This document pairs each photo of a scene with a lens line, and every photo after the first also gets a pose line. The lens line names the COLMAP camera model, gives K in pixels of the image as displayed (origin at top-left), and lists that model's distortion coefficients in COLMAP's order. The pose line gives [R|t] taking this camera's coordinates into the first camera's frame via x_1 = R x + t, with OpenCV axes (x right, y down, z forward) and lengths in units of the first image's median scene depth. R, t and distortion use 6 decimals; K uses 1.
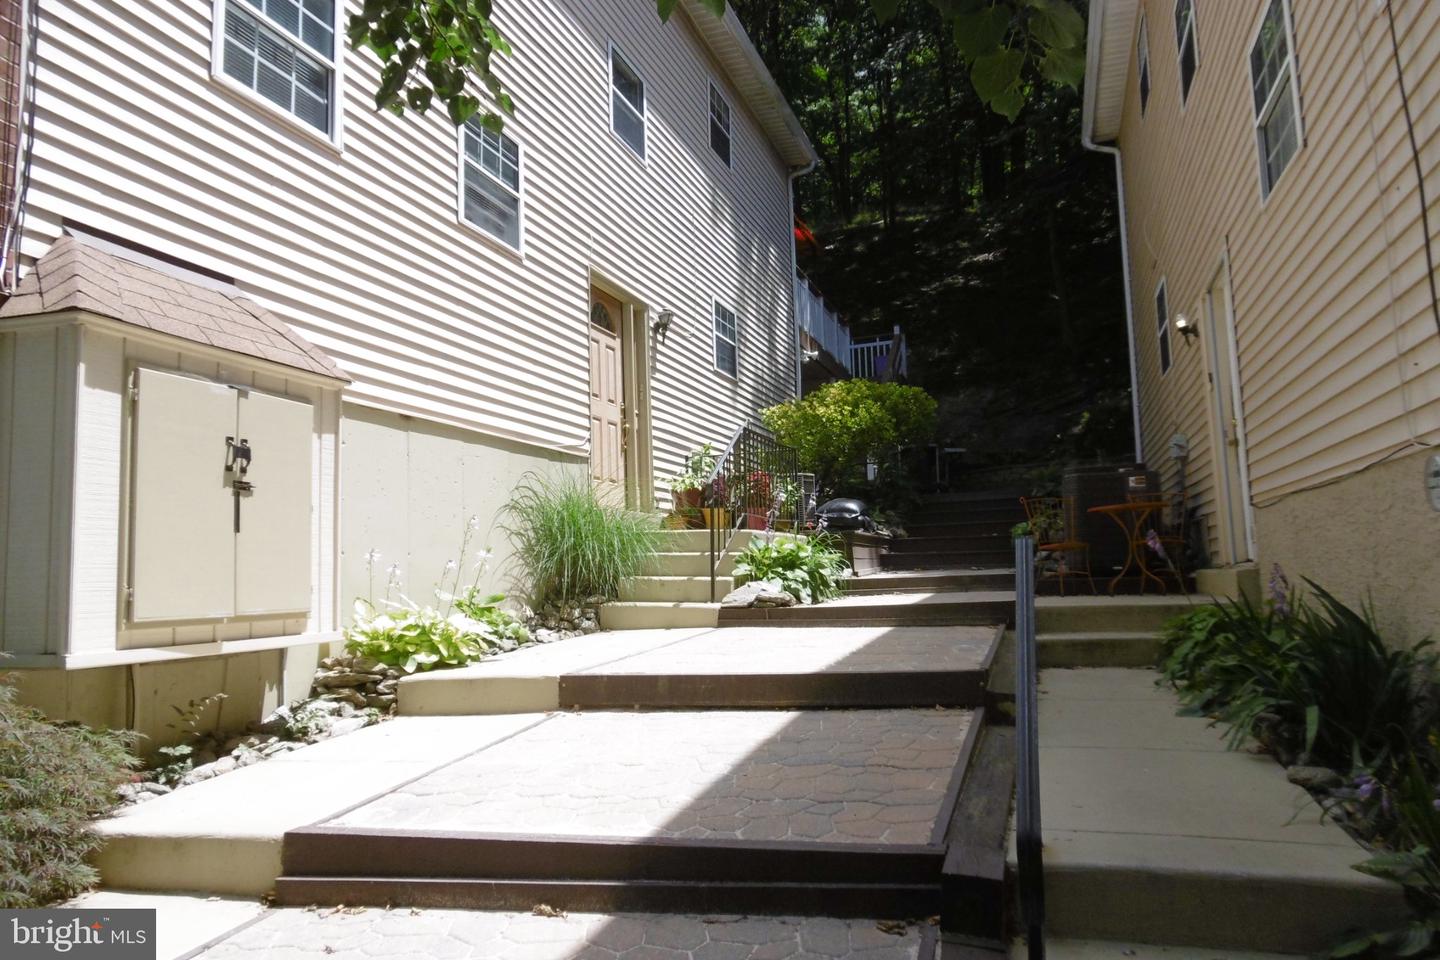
lens RADIAL K [[1085.5, 0, 720.0], [0, 1085.5, 480.0], [0, 0, 1]] dist [0.033699, 0.004876]
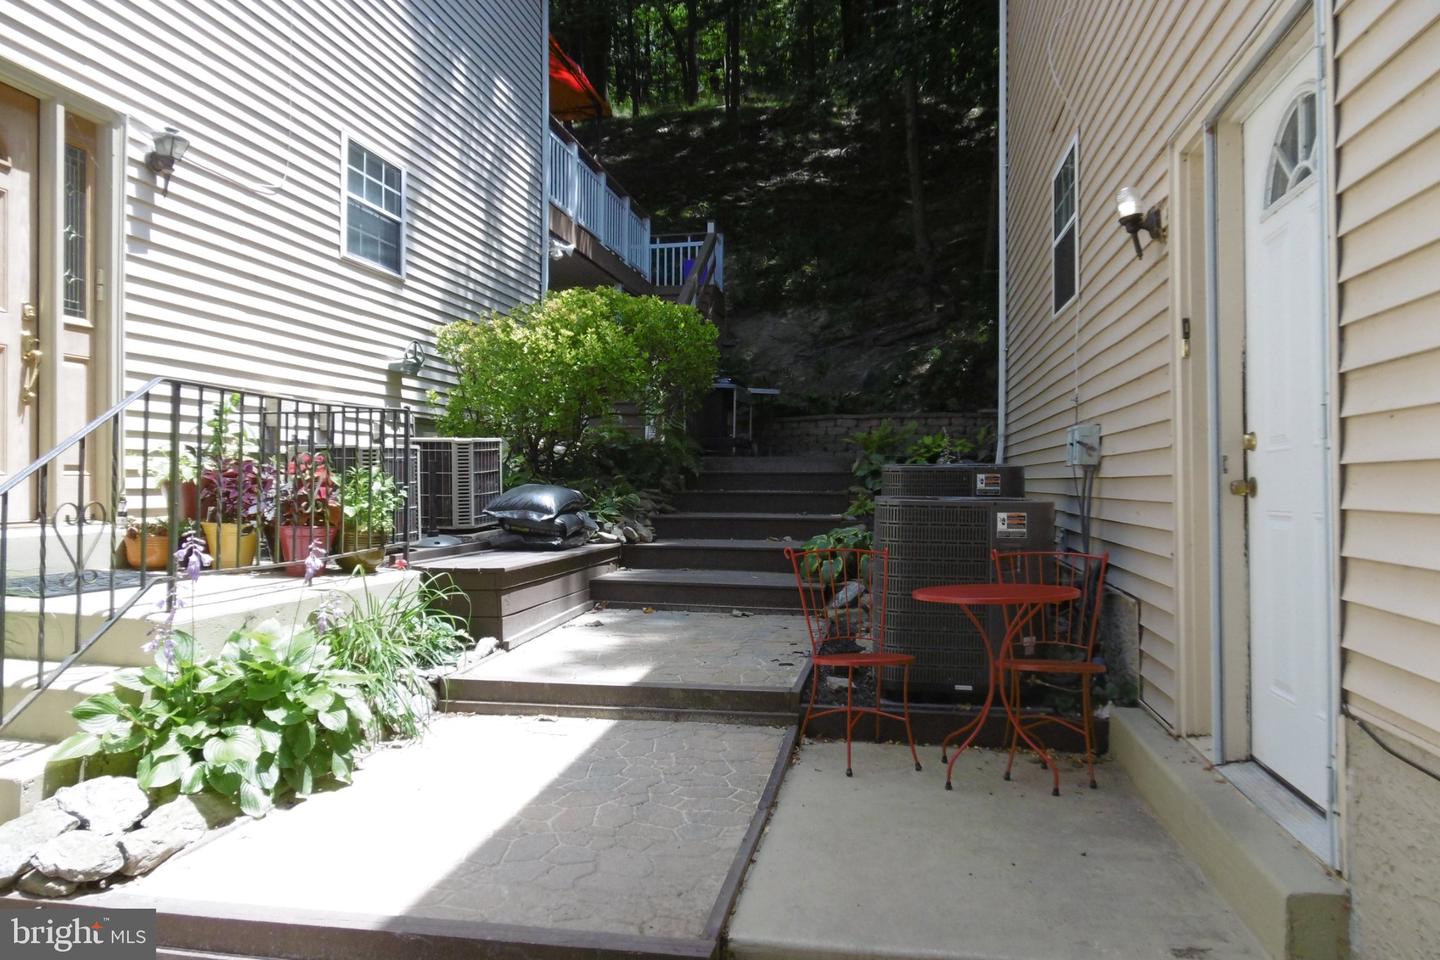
lens RADIAL K [[1085.5, 0, 720.0], [0, 1085.5, 480.0], [0, 0, 1]] dist [0.033699, 0.004876]
pose [[0.990754, 0.036651, 0.130625, 0.108068], [-0.047696, 0.995453, 0.082455, -0.032204], [-0.127009, -0.087923, 0.987997, 0.309600]]
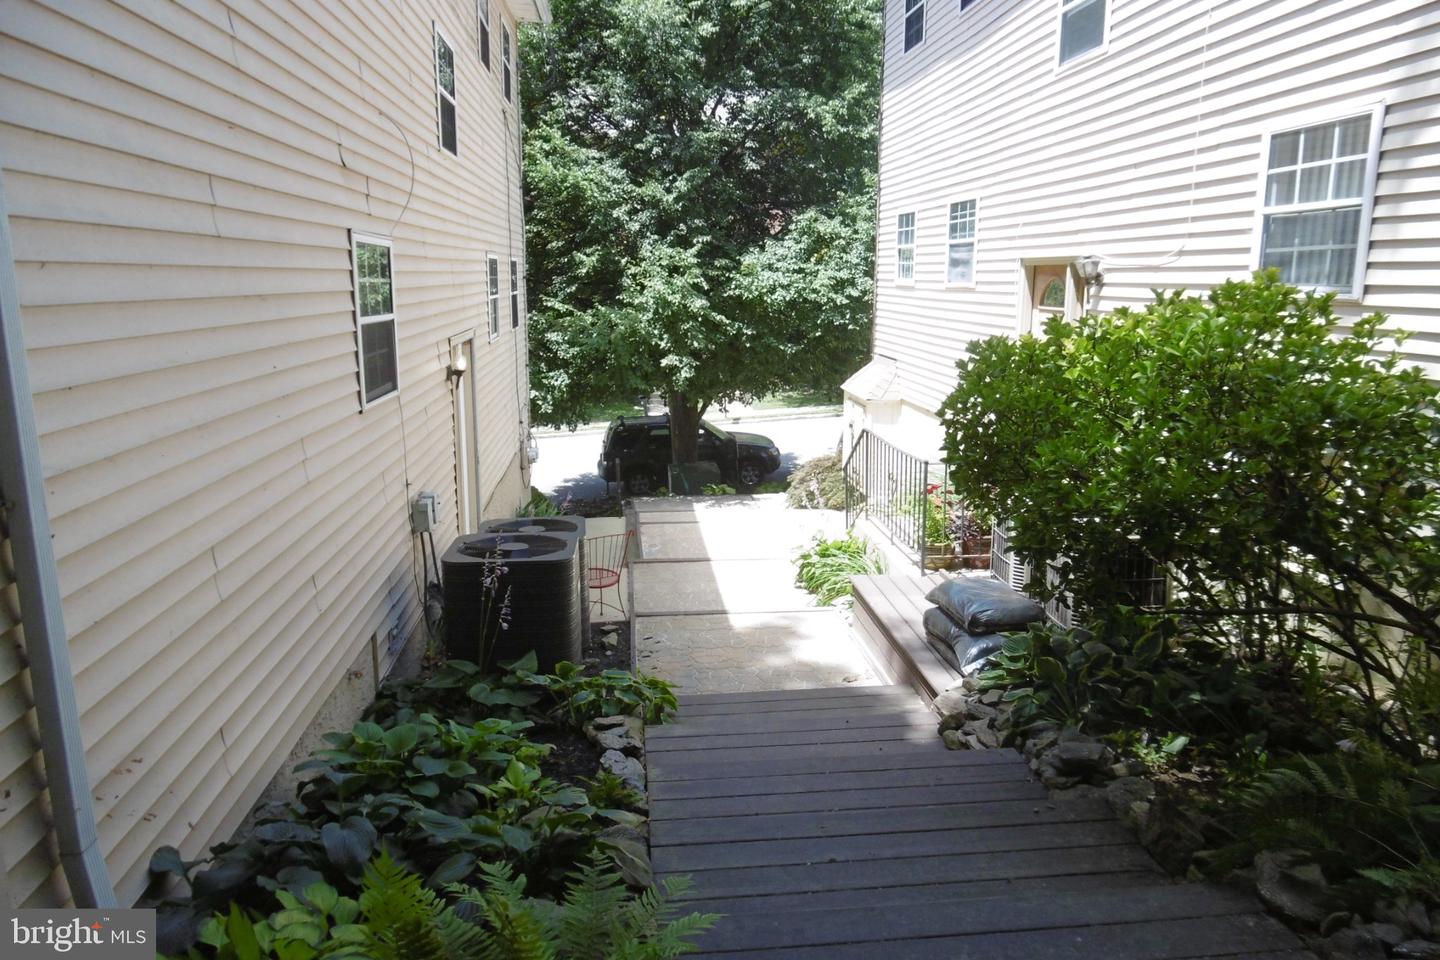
lens RADIAL K [[1085.5, 0, 720.0], [0, 1085.5, 480.0], [0, 0, 1]] dist [0.033699, 0.004876]
pose [[-0.922026, 0.114524, -0.369800, 0.335271], [0.074454, 0.989866, 0.120917, -0.082069], [0.379901, 0.083956, -0.921209, 1.151646]]
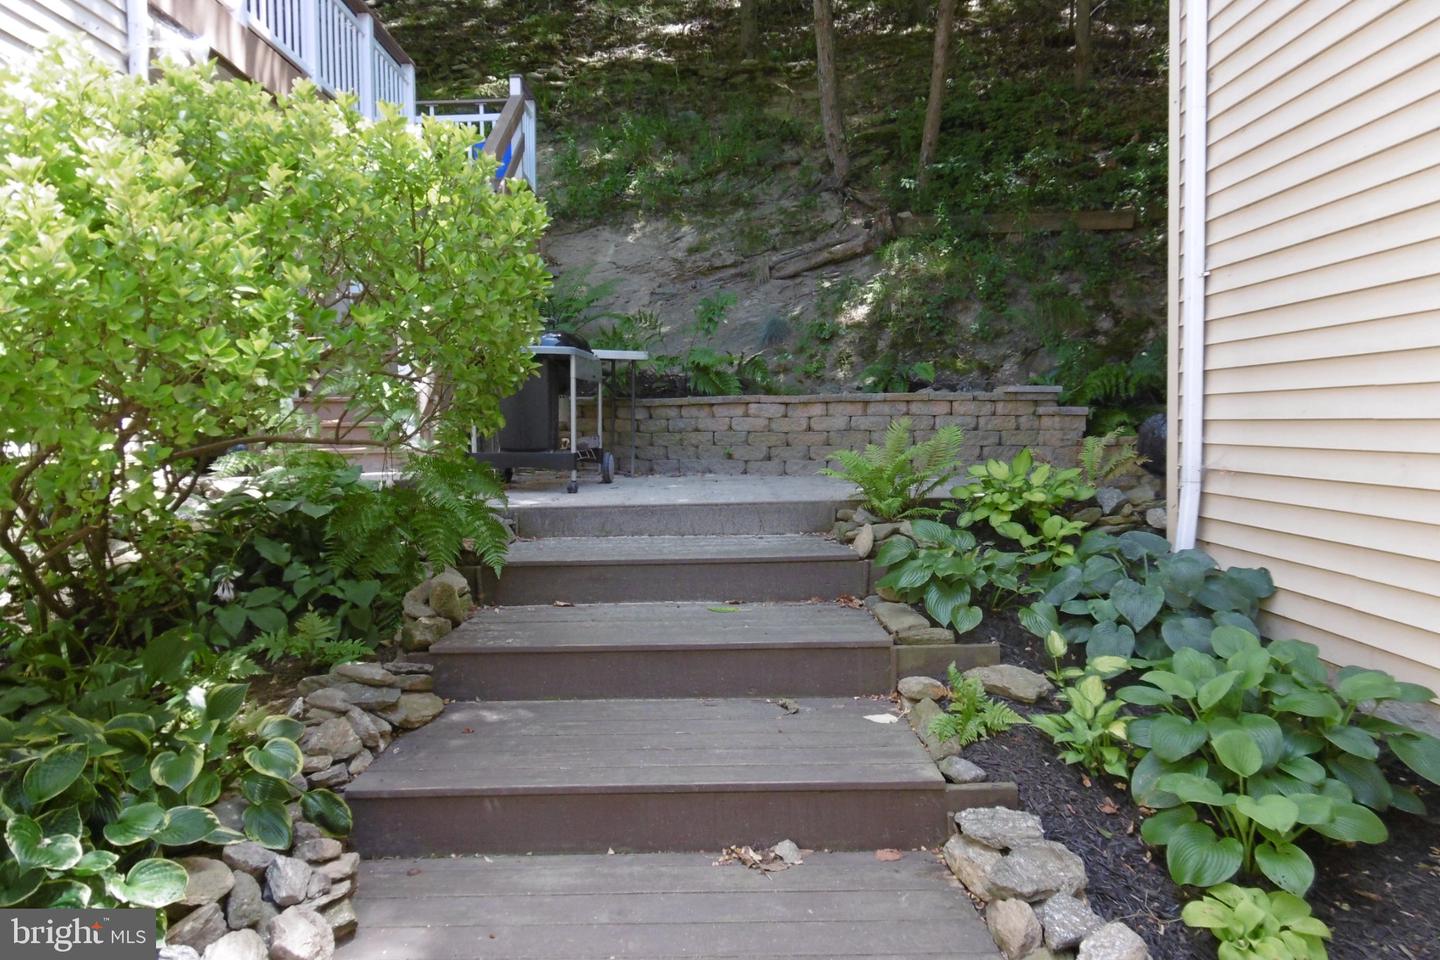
lens RADIAL K [[1085.5, 0, 720.0], [0, 1085.5, 480.0], [0, 0, 1]] dist [0.033699, 0.004876]
pose [[0.954312, 0.005968, 0.298752, 0.152914], [-0.046194, 0.990728, 0.127767, -0.041833], [-0.295219, -0.135730, 0.945739, 0.701987]]
